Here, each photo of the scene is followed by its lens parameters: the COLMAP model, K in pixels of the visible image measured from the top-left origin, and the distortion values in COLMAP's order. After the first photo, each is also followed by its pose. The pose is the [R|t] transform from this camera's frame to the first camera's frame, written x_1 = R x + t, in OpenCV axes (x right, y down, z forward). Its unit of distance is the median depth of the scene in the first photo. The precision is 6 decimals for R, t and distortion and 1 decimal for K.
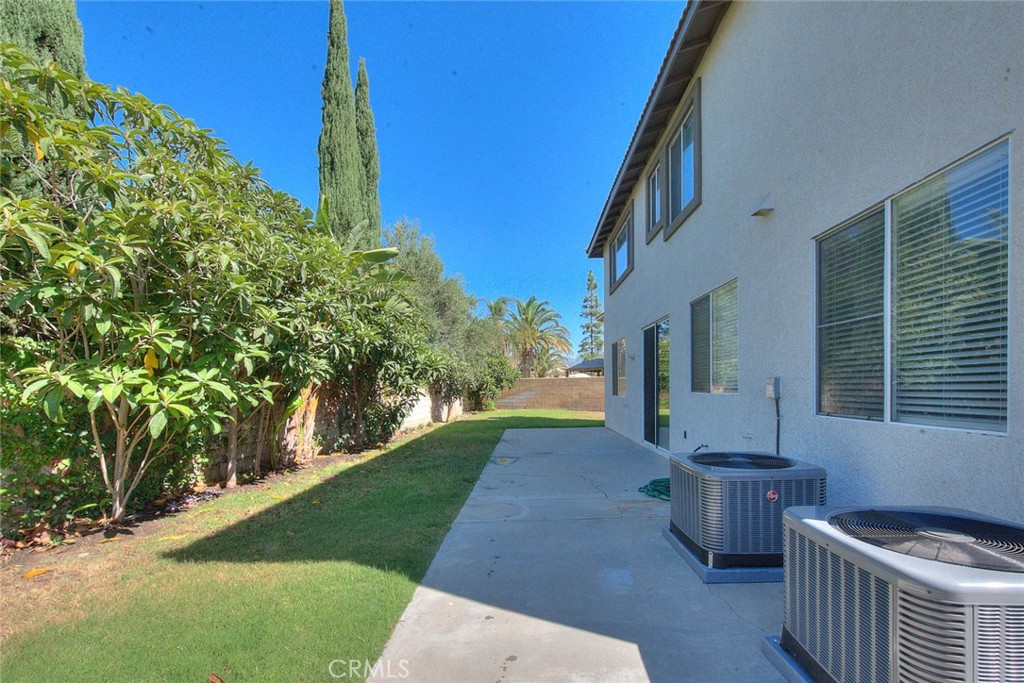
lens RADIAL K [[435.7, 0, 513.6], [0, 435.7, 375.0], [0, 0, 1]] dist [-0.001401, -0.000765]
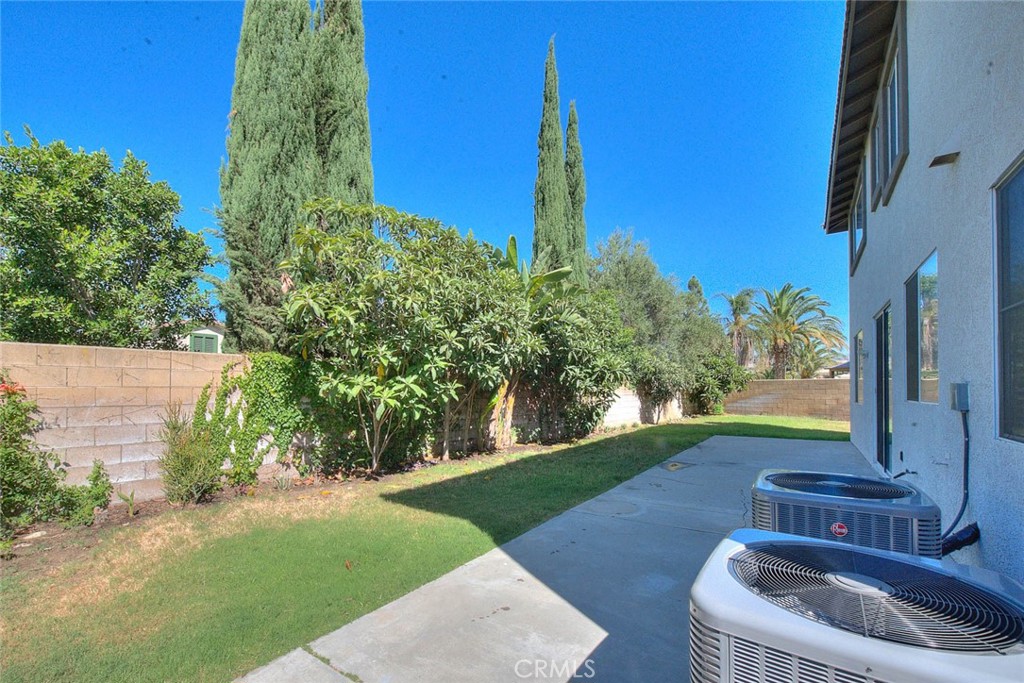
lens RADIAL K [[415.4, 0, 490.4], [0, 415.4, 361.7], [0, 0, 1]] dist [-0.000348, -0.000515]
pose [[0.820969, -0.025477, -0.570404, 0.248530], [0.005561, 0.999313, -0.036631, -0.005658], [0.570946, 0.026901, 0.820547, -0.009201]]
